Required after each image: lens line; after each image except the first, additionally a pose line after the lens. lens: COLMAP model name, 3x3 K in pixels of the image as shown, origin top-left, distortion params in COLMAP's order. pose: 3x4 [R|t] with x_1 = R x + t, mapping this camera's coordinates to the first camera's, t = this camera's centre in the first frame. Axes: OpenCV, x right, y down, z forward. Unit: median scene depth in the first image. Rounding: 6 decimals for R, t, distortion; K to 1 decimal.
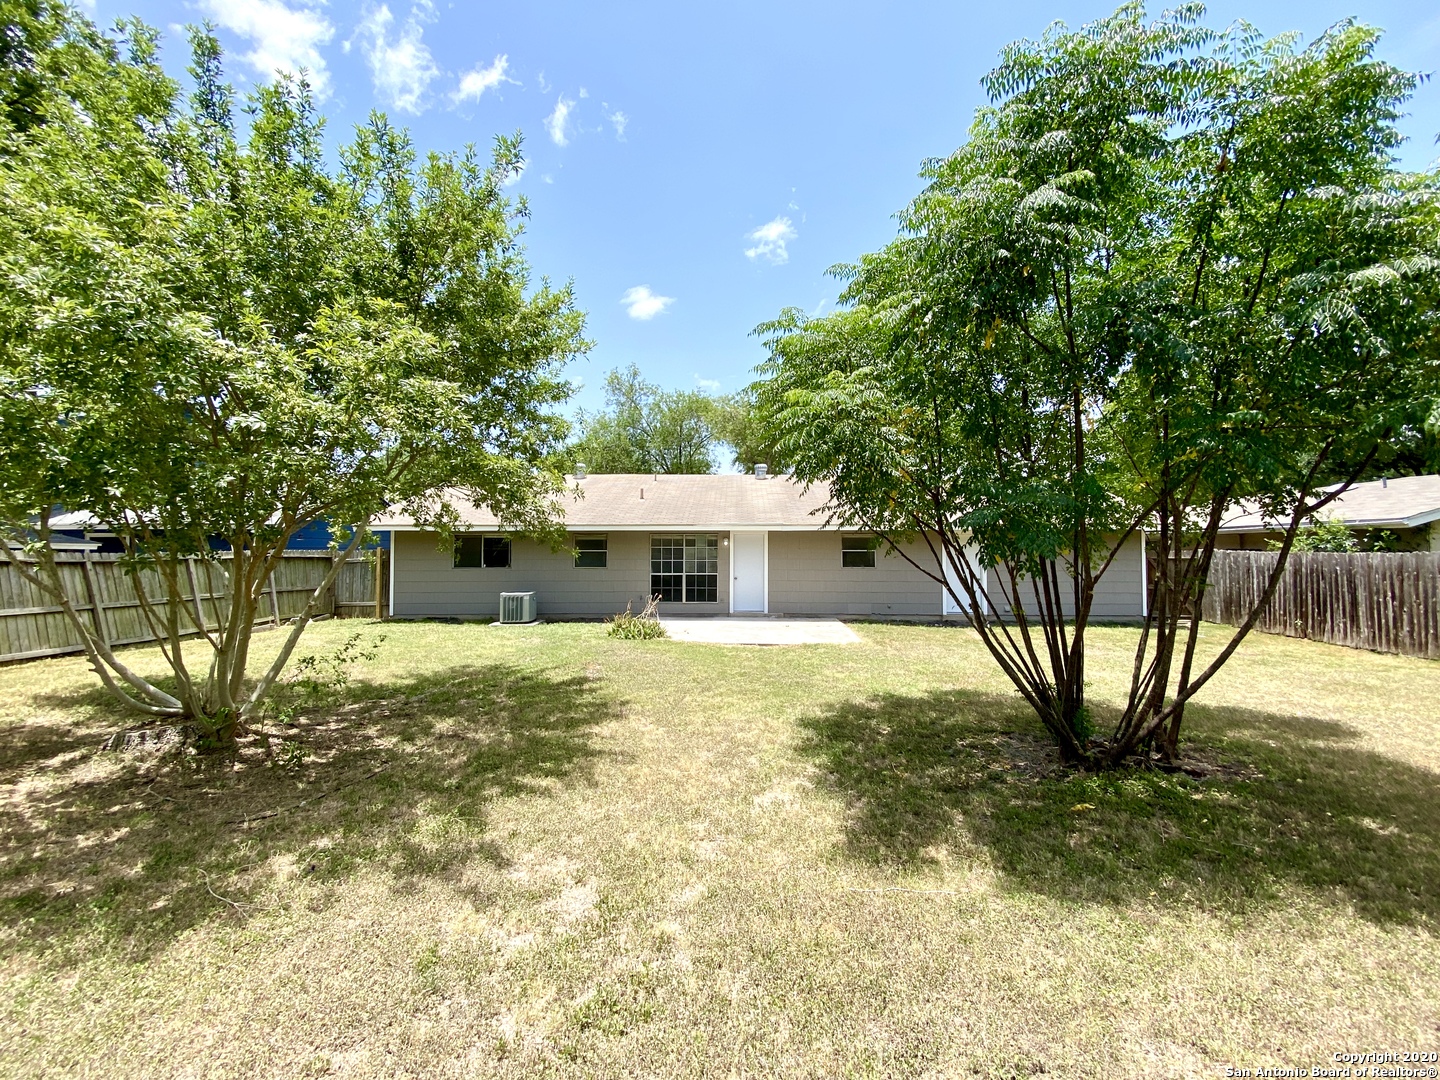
lens RADIAL K [[584.4, 0, 720.0], [0, 584.4, 531.2], [0, 0, 1]] dist [0.037798, -0.029221]
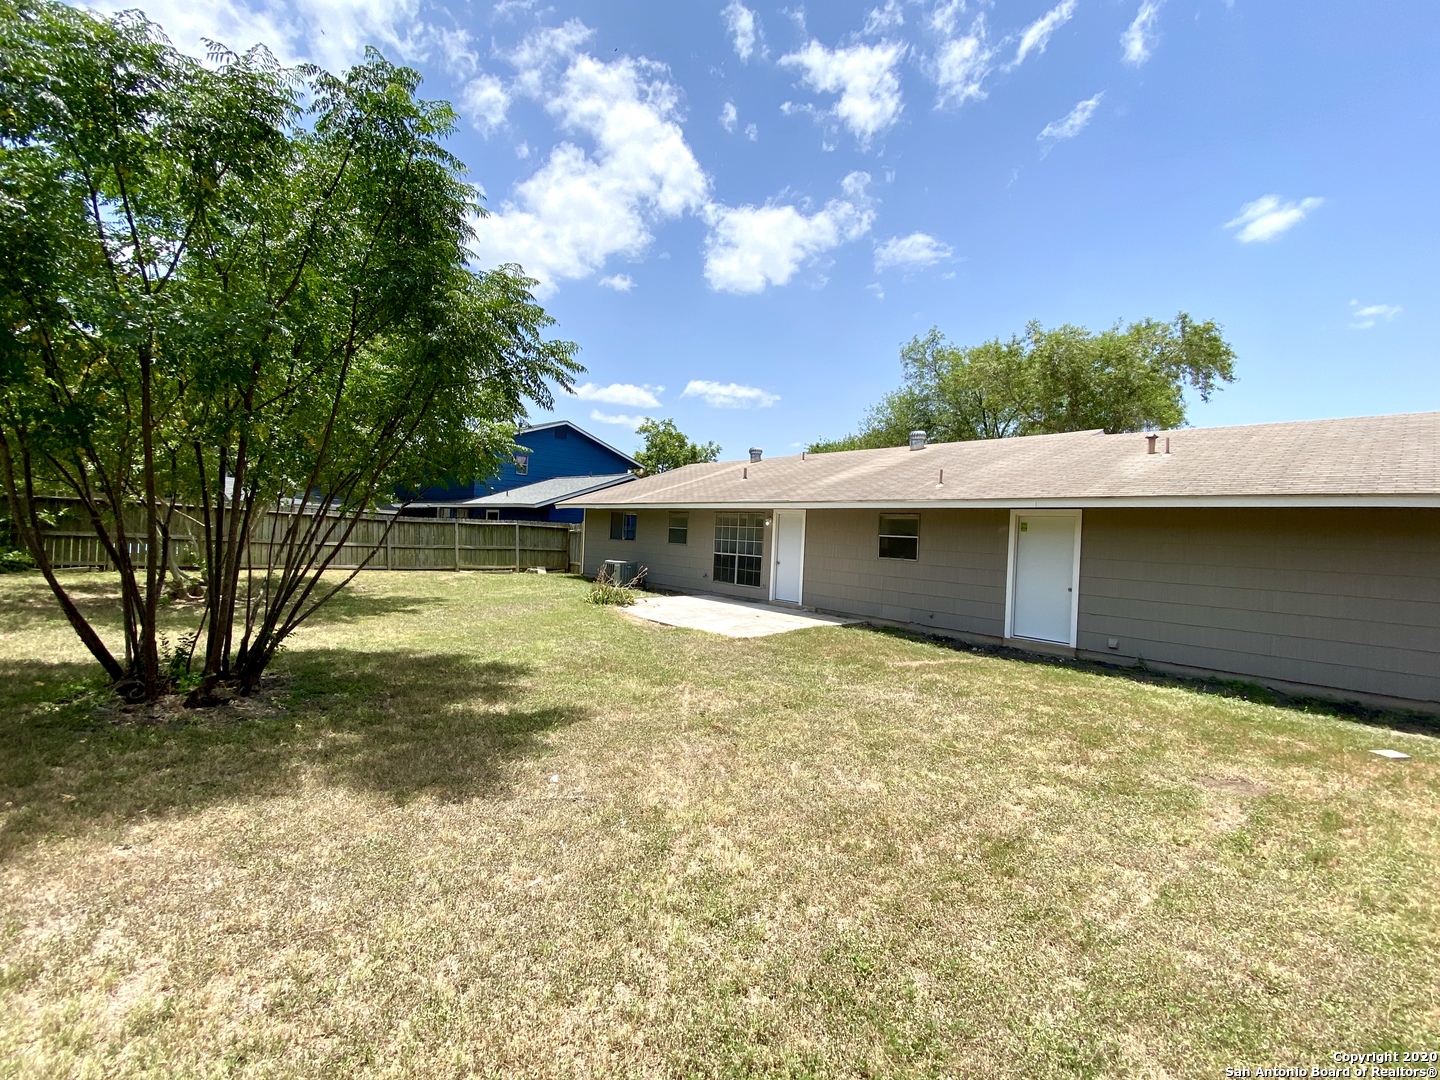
lens RADIAL K [[588.2, 0, 711.5], [0, 588.2, 530.4], [0, 0, 1]] dist [0.018958, -0.018572]
pose [[0.659336, 0.026714, -0.751373, 0.636067], [-0.016642, 0.999642, 0.020938, 0.014012], [0.751664, -0.001301, 0.659545, 0.331415]]
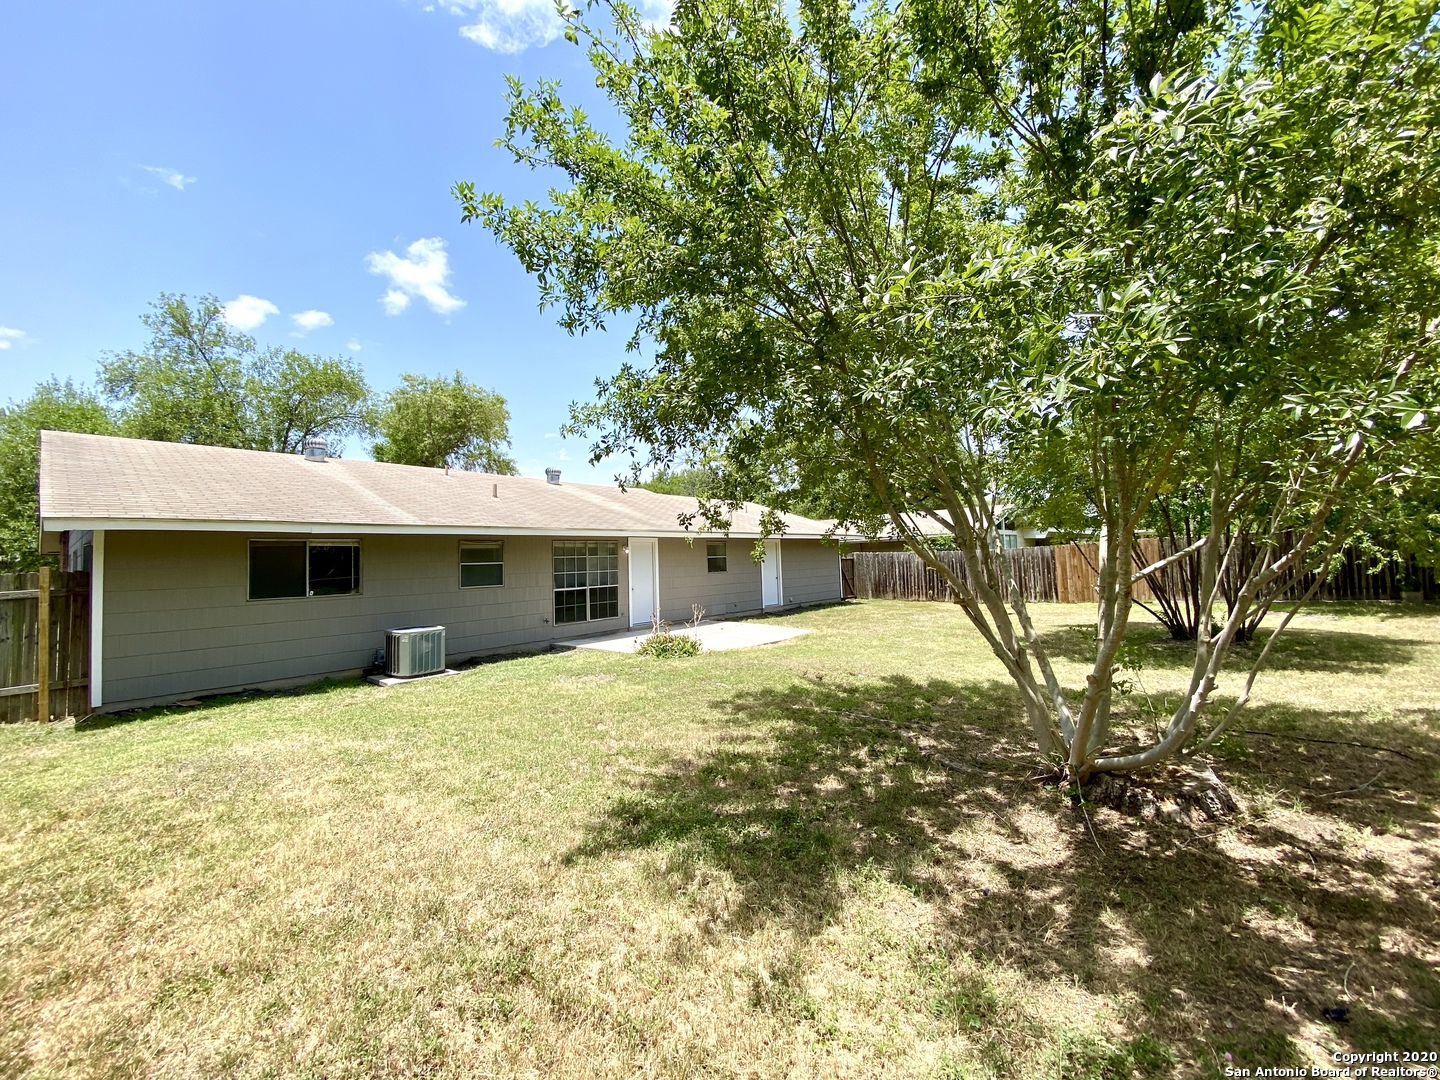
lens RADIAL K [[584.4, 0, 720.0], [0, 584.4, 531.2], [0, 0, 1]] dist [0.037798, -0.029221]
pose [[0.634000, 0.017232, 0.773141, -0.604974], [0.005414, 0.999628, -0.026720, 0.014318], [-0.773314, 0.021127, 0.633671, 0.302562]]
